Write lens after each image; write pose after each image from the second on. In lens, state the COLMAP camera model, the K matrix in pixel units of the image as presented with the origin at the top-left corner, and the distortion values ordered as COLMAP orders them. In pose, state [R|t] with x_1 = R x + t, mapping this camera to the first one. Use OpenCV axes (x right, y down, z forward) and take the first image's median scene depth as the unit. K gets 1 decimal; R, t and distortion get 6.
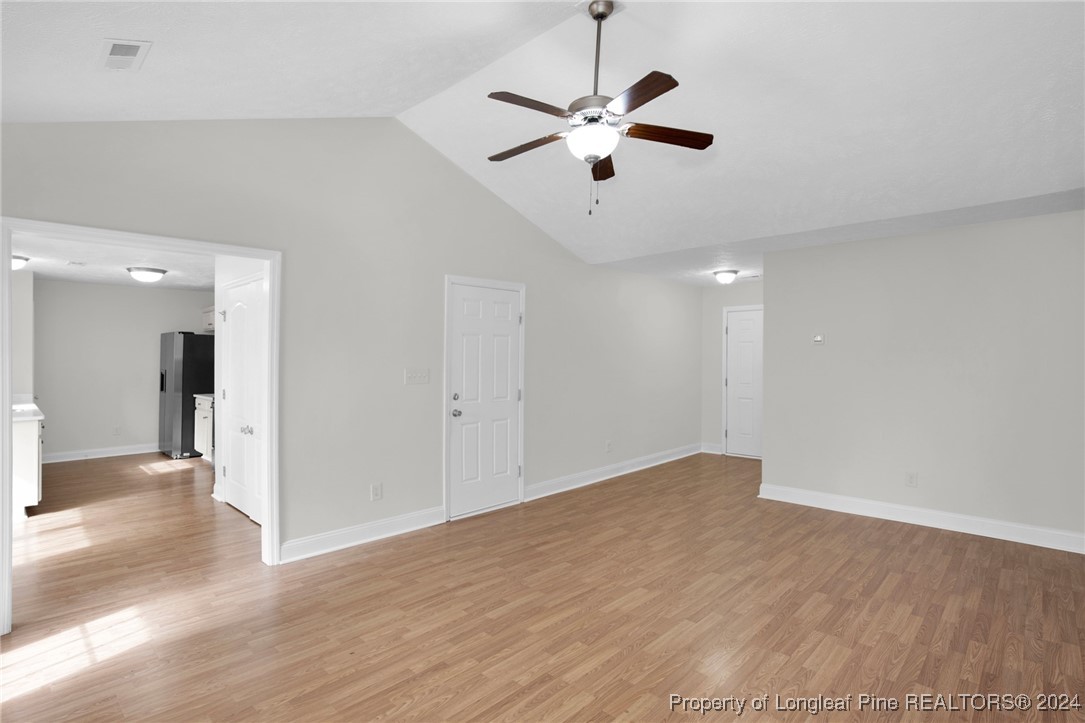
lens RADIAL K [[531.9, 0, 531.5], [0, 531.9, 356.6], [0, 0, 1]] dist [-0.024896, 0.000305]
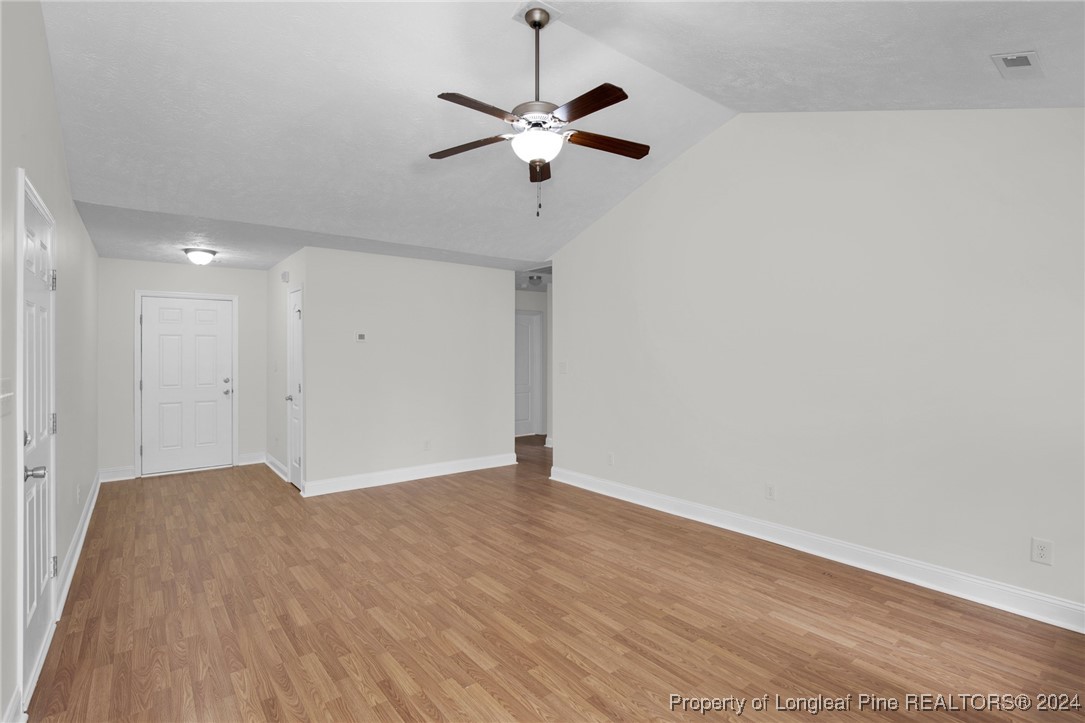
lens RADIAL K [[531.9, 0, 550.0], [0, 531.9, 354.9], [0, 0, 1]] dist [-0.024896, 0.000305]
pose [[0.118905, -0.003887, 0.992898, -0.637848], [0.002638, 0.999990, 0.003599, 0.004178], [-0.992902, 0.002191, 0.118914, 0.588940]]
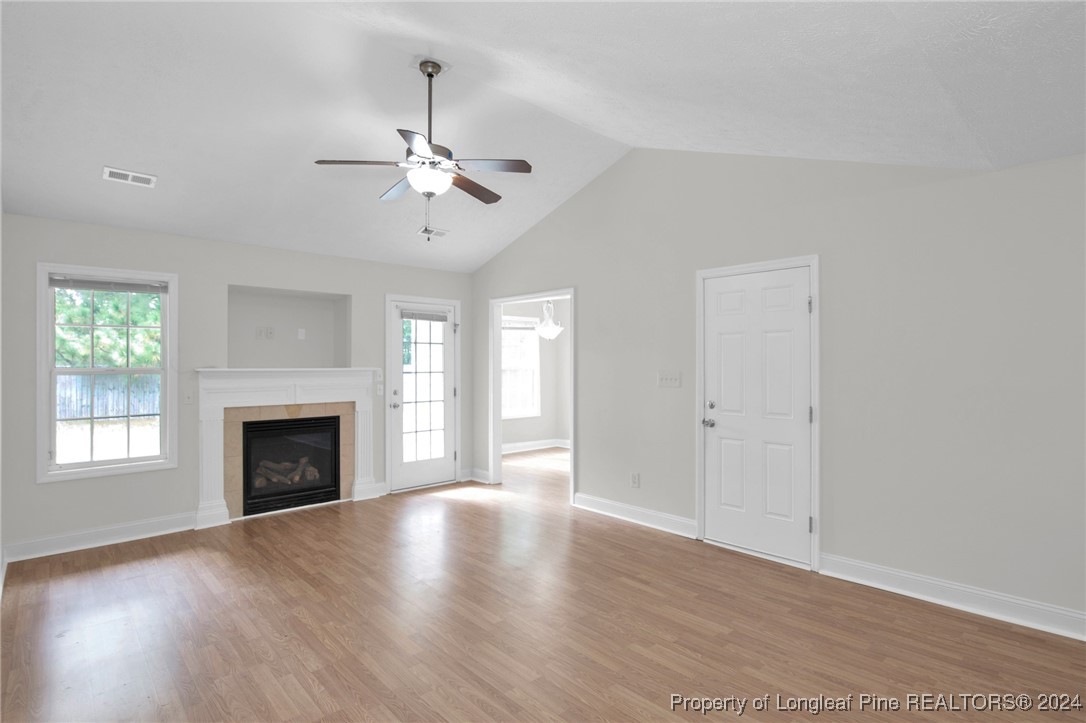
lens RADIAL K [[532.4, 0, 559.3], [0, 532.4, 349.4], [0, 0, 1]] dist [-0.024896, 0.000305]
pose [[-0.022271, -0.030035, -0.999301, 0.901907], [0.003422, 0.999540, -0.030118, 0.010653], [0.999746, -0.004090, -0.022158, 0.915847]]
